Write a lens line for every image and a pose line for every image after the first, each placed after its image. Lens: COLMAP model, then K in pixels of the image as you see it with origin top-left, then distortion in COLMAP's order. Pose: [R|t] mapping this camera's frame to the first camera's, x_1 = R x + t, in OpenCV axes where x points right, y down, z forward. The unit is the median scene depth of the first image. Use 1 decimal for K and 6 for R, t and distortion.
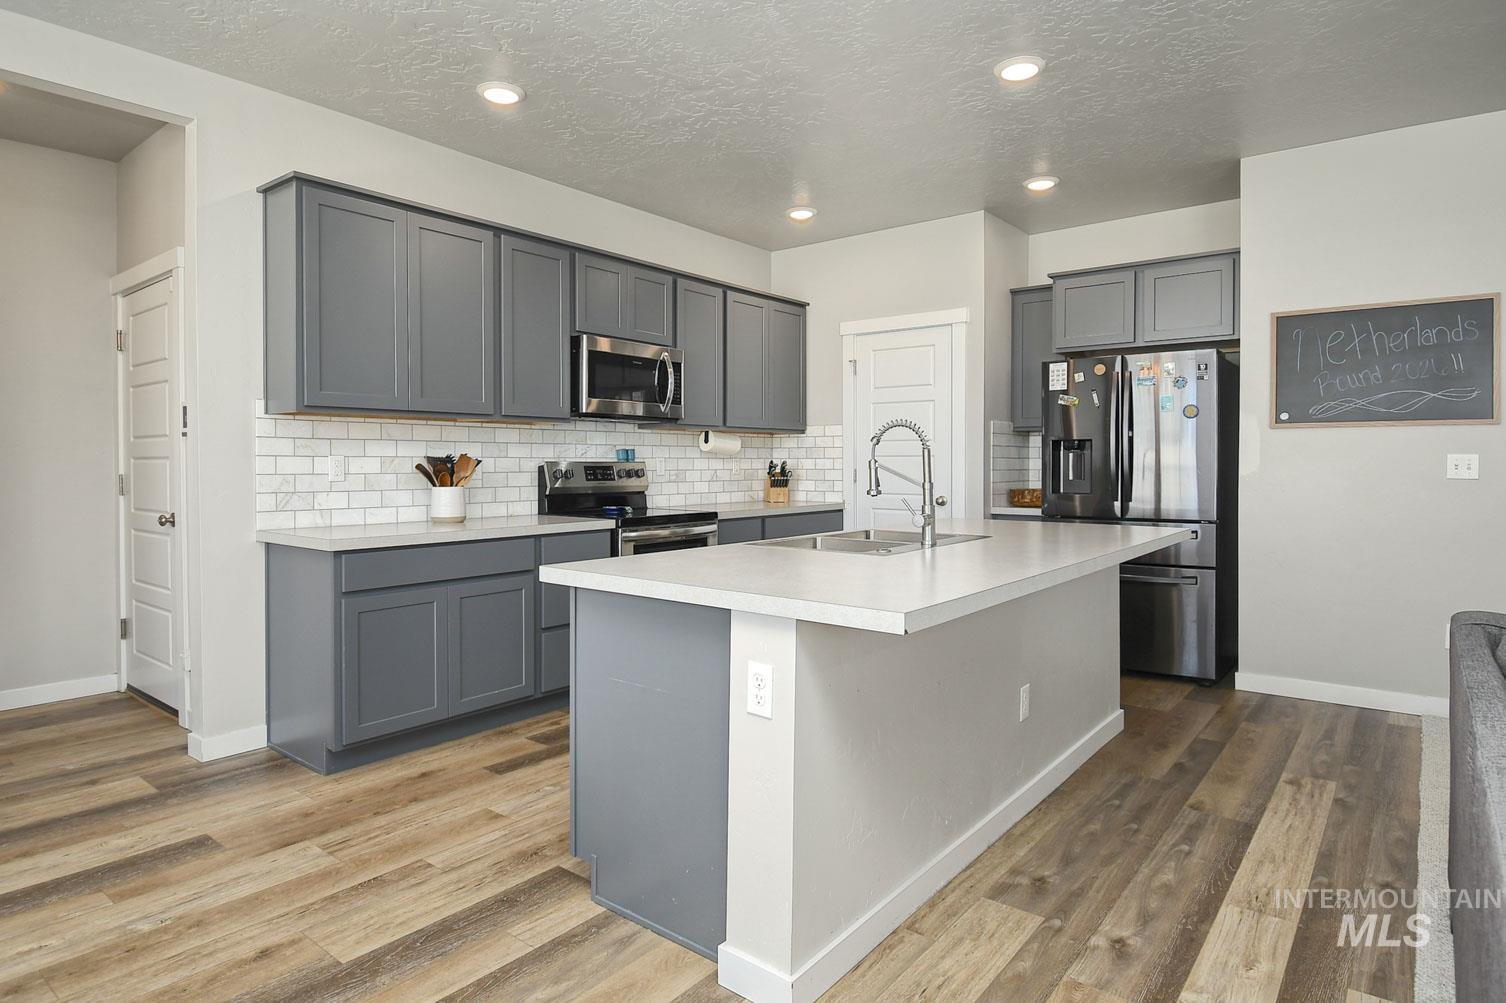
lens RADIAL K [[839.9, 0, 755.2], [0, 839.9, 484.7], [0, 0, 1]] dist [-0.000366, 0.000064]
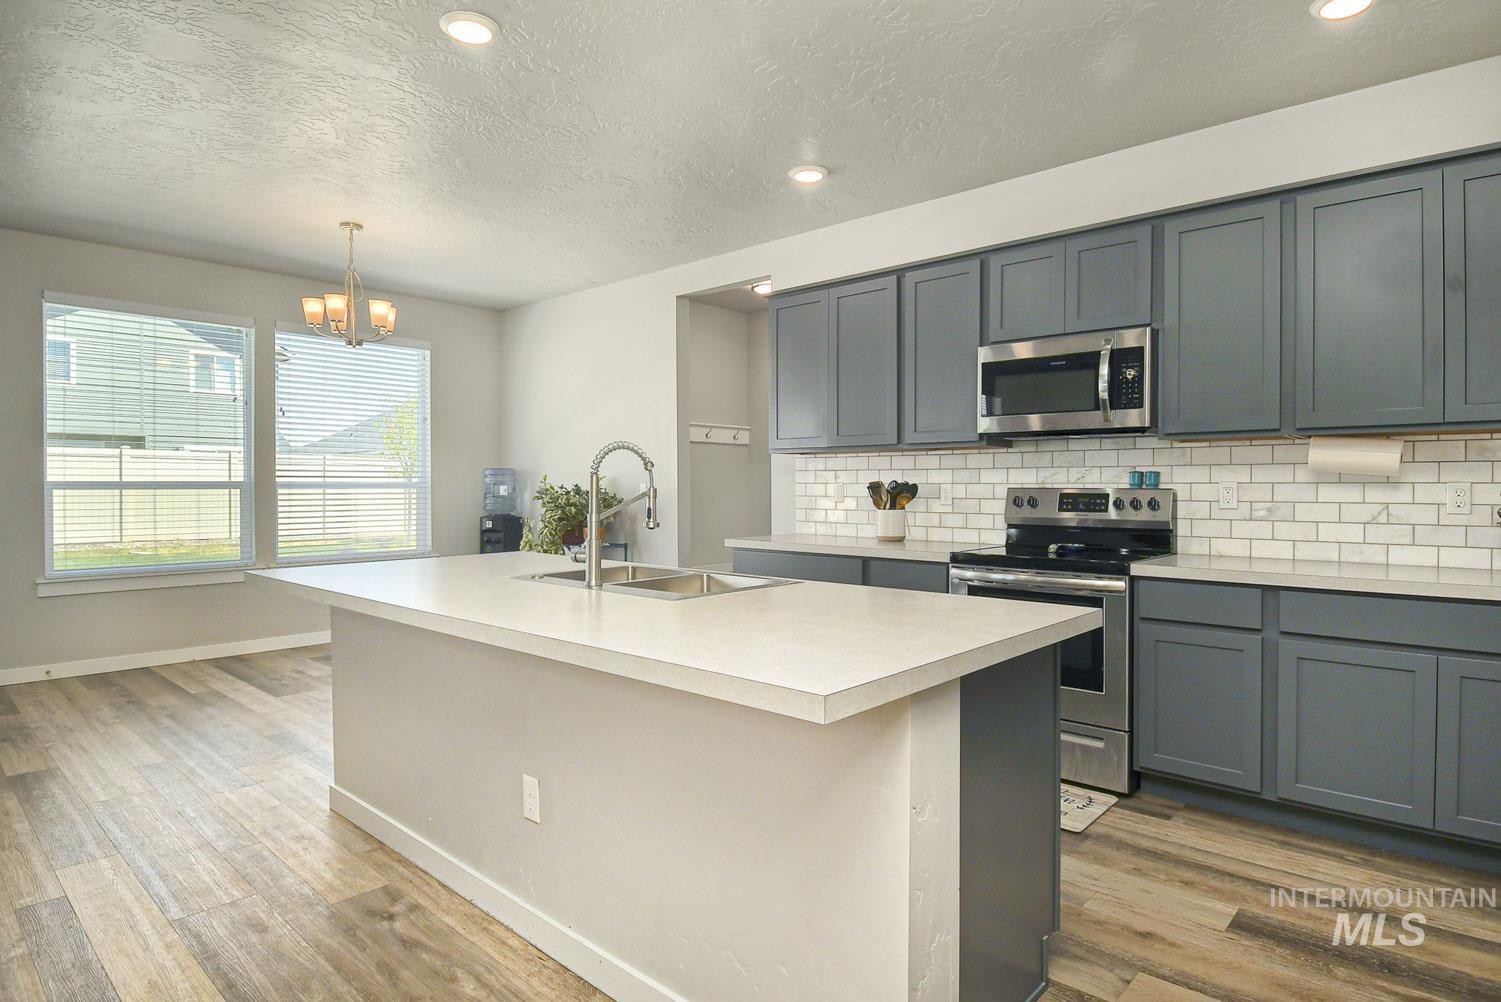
lens RADIAL K [[822.7, 0, 750.5], [0, 822.7, 501.0], [0, 0, 1]] dist [-0.017619, -0.000705]
pose [[-0.062430, 0.019338, -0.997862, 0.720910], [-0.028732, 0.999363, 0.021165, -0.025988], [0.997636, 0.029992, -0.061834, 0.843515]]
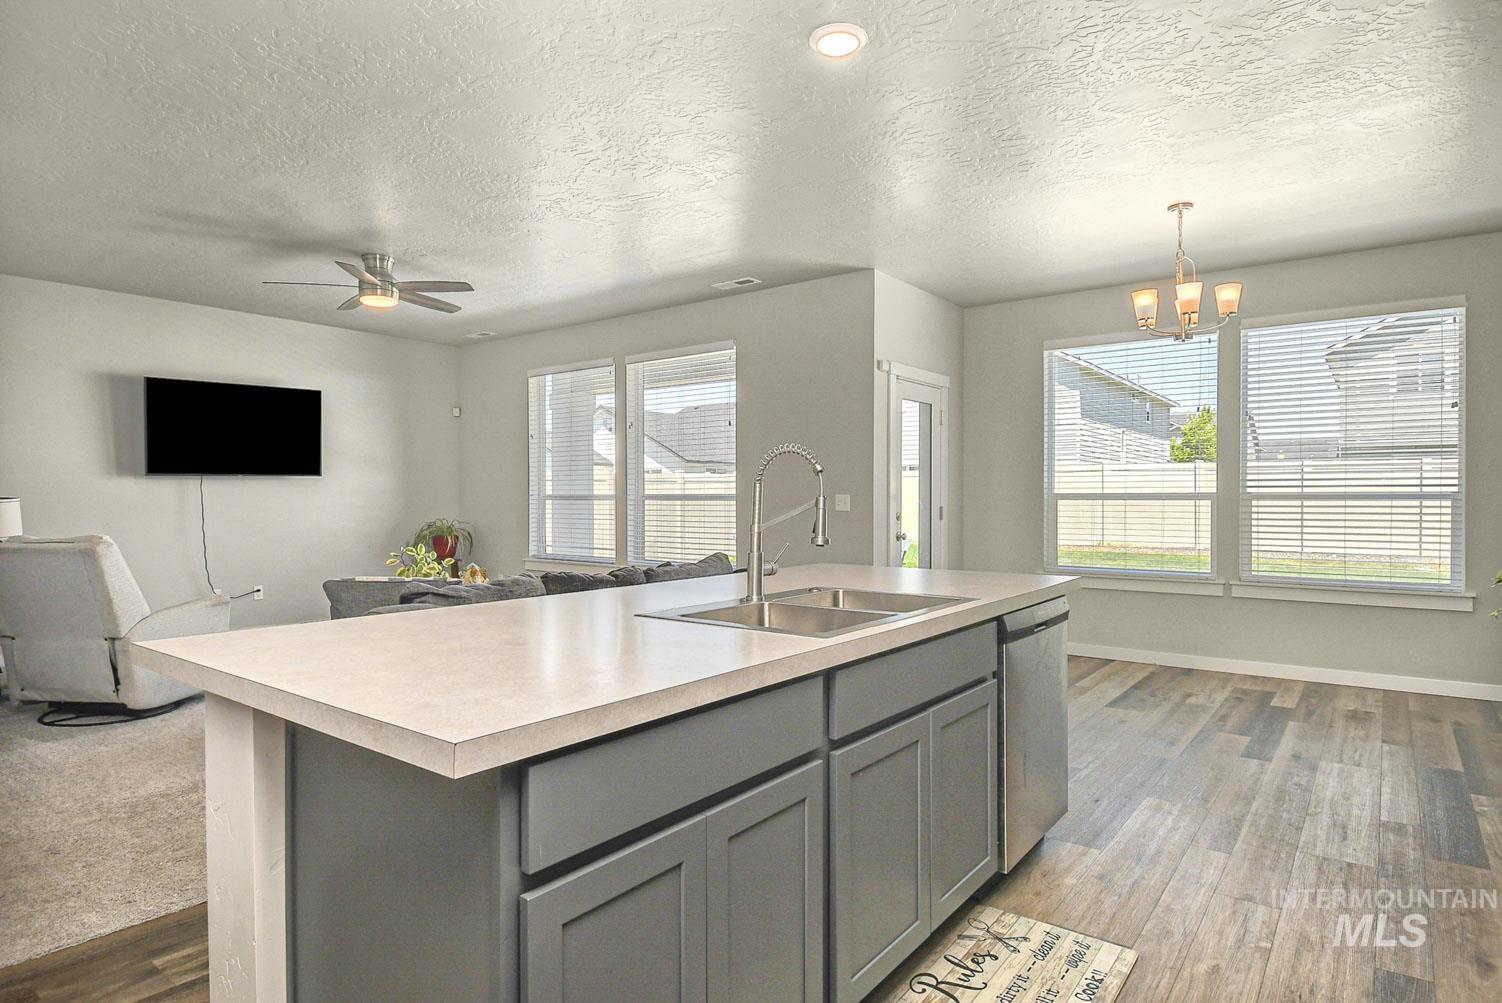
lens RADIAL K [[796.8, 0, 751.0], [0, 796.8, 501.5], [0, 0, 1]] dist [-0.000539, -0.000020]
pose [[-0.999158, 0.001434, -0.041011, 0.173977], [0.000135, 0.999499, 0.031650, -0.031941], [0.041036, 0.031618, -0.998657, 1.205371]]
